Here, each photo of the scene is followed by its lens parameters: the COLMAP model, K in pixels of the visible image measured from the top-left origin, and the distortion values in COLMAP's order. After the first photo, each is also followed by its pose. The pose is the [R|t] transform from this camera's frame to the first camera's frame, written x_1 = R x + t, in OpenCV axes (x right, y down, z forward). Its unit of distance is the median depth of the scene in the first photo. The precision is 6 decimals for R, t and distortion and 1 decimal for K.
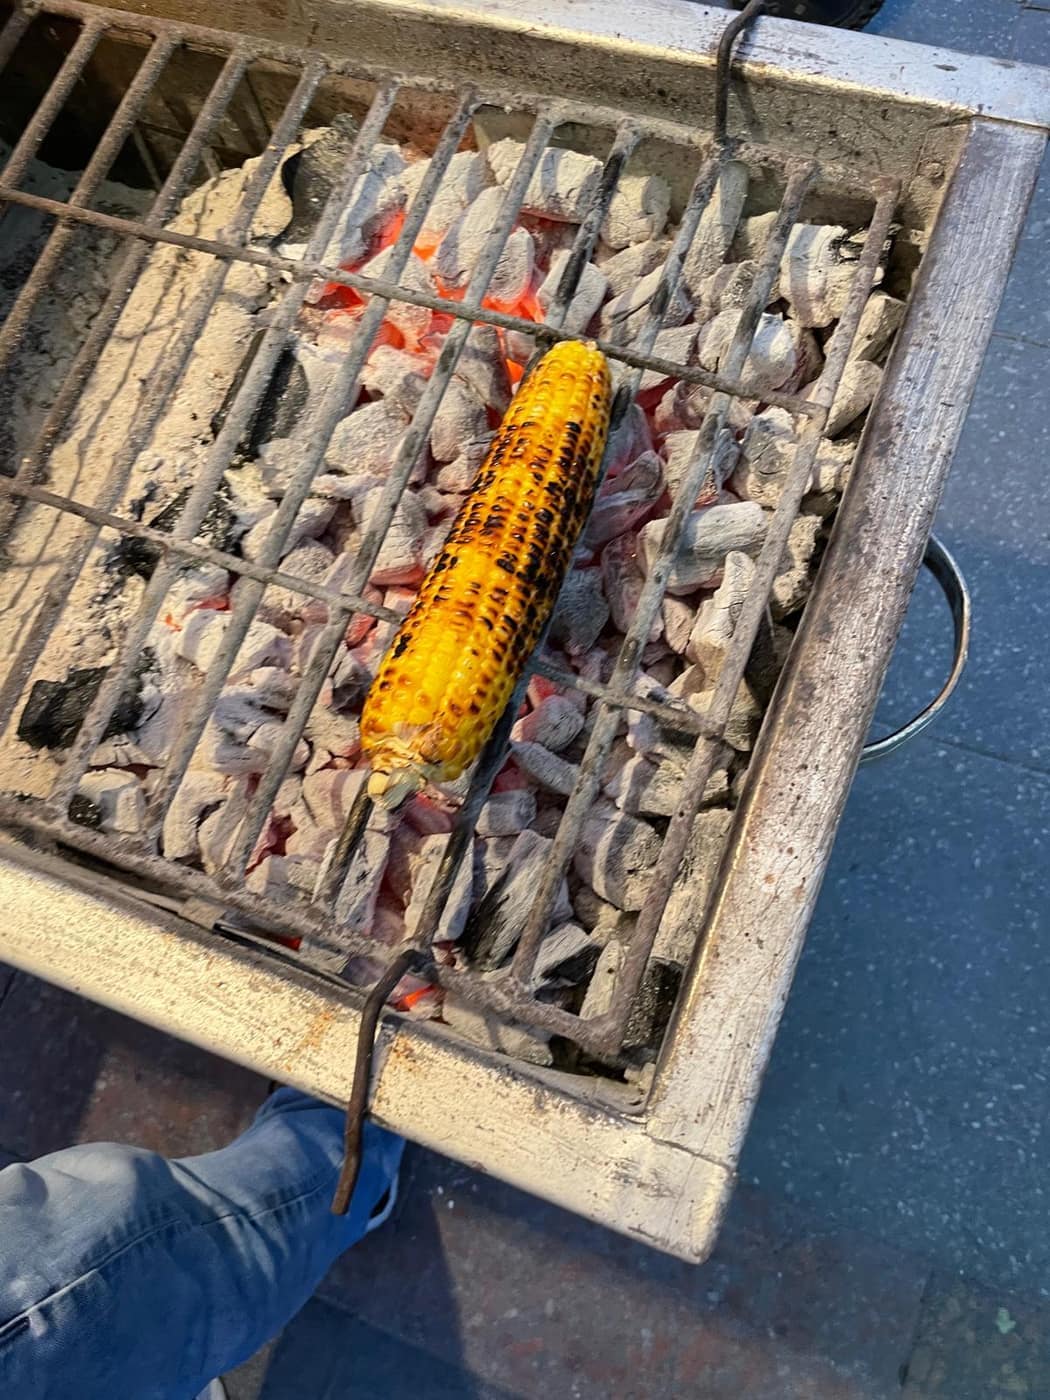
lens RADIAL K [[1015.5, 0, 525.0], [0, 1015.5, 700.0], [0, 0, 1]] dist [0.054032, -0.058660]
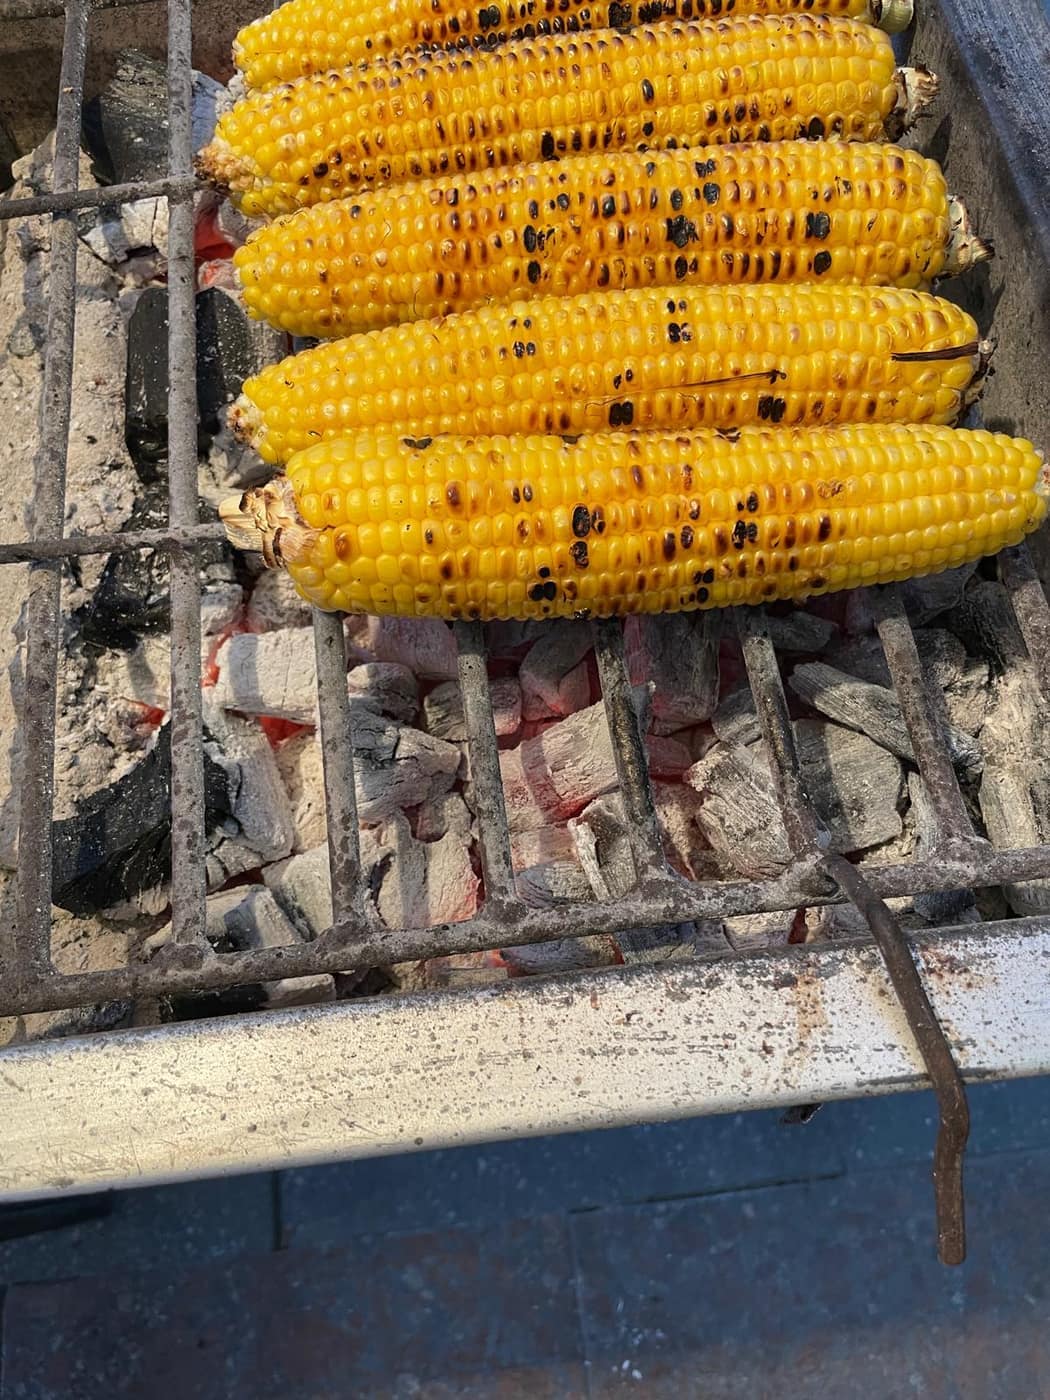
lens RADIAL K [[1015.5, 0, 525.0], [0, 1015.5, 700.0], [0, 0, 1]] dist [0.054032, -0.058660]
pose [[0.885375, -0.400120, 0.236675, -0.310432], [0.429954, 0.898394, -0.089595, 0.097250], [-0.176779, 0.181084, 0.967449, 0.275234]]
